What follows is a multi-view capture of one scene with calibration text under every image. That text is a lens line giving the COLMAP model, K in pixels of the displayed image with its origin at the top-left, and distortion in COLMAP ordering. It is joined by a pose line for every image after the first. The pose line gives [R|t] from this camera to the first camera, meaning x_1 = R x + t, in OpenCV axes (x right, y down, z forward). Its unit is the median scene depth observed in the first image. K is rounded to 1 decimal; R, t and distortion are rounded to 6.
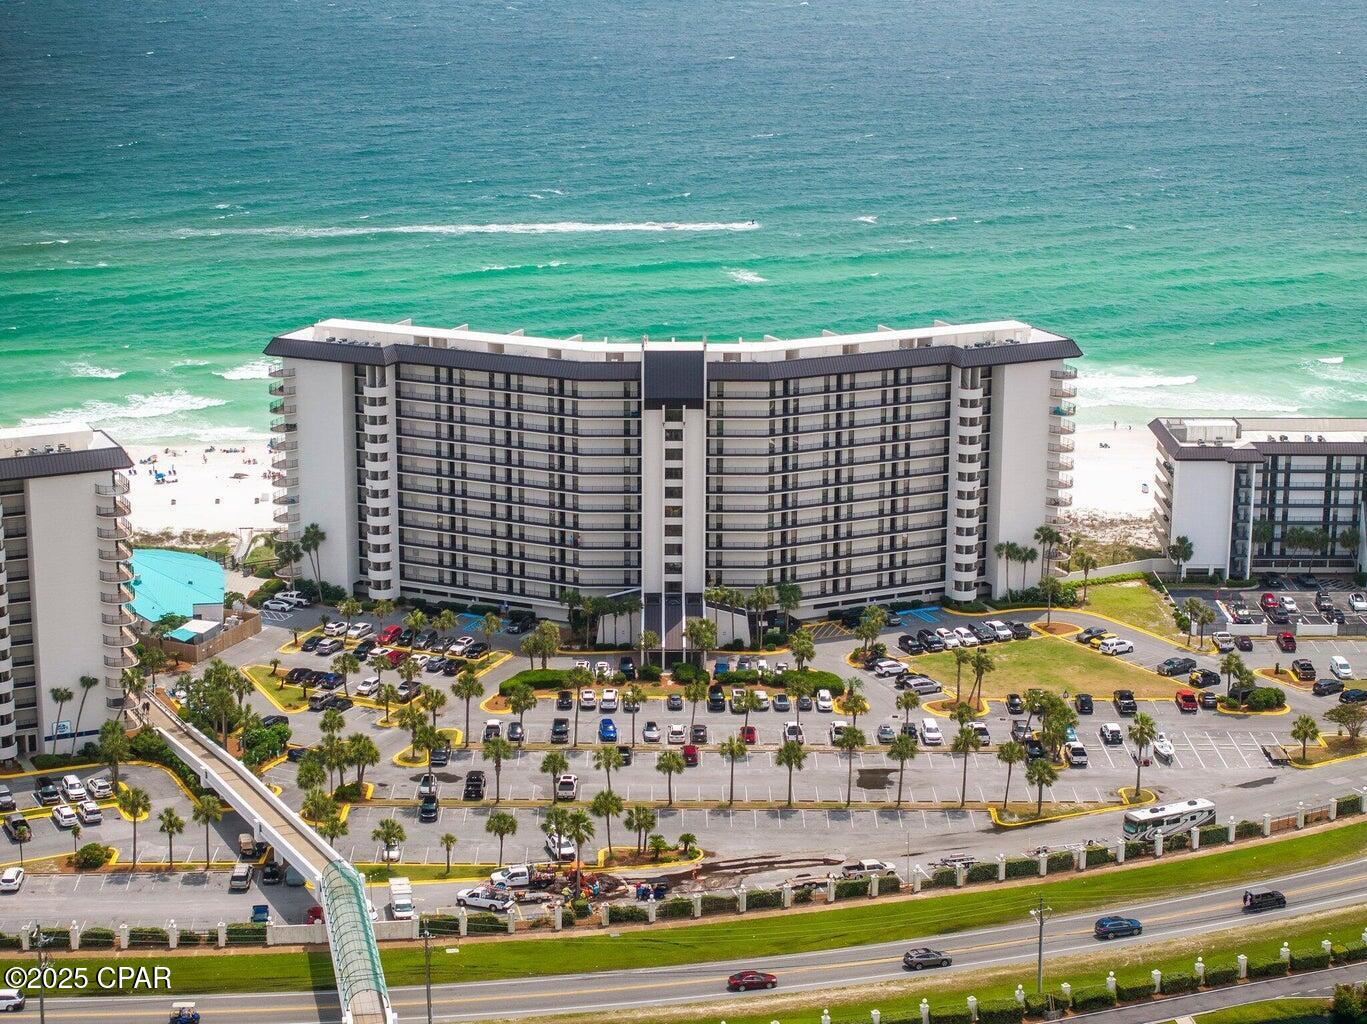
lens RADIAL K [[2727.4, 0, 681.5], [0, 2727.4, 514.4], [0, 0, 1]] dist [-0.207670, 1.496140]
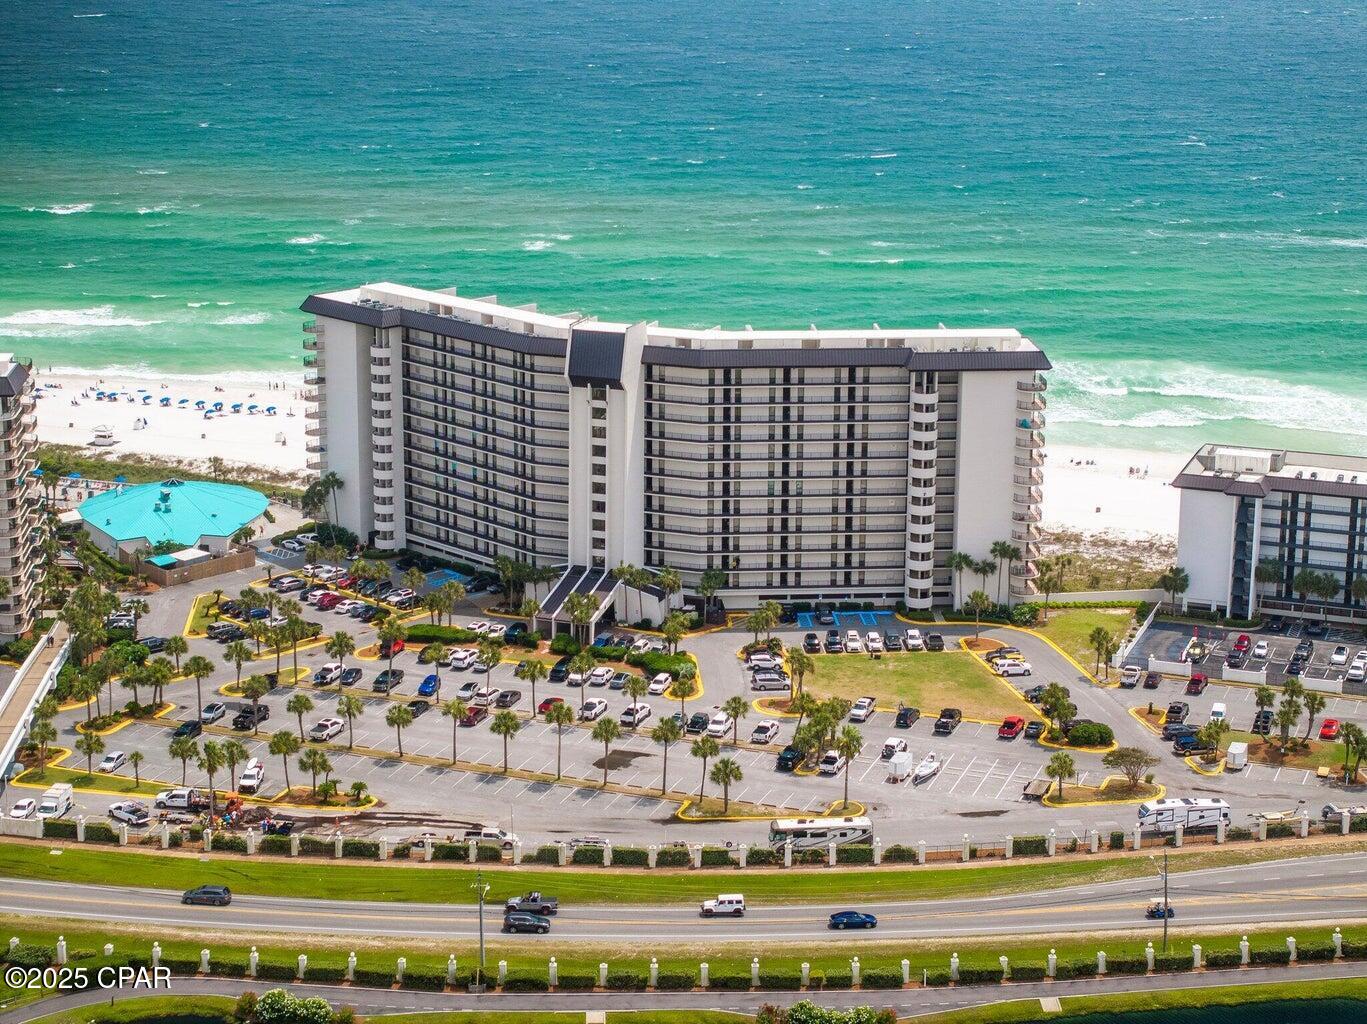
lens RADIAL K [[2727.4, 0, 681.5], [0, 2727.4, 514.4], [0, 0, 1]] dist [-0.207670, 1.496140]
pose [[0.935386, 0.092991, -0.341182, 0.363660], [-0.092593, 0.995550, 0.017488, -0.011586], [0.341290, 0.015233, 0.939835, 0.045945]]
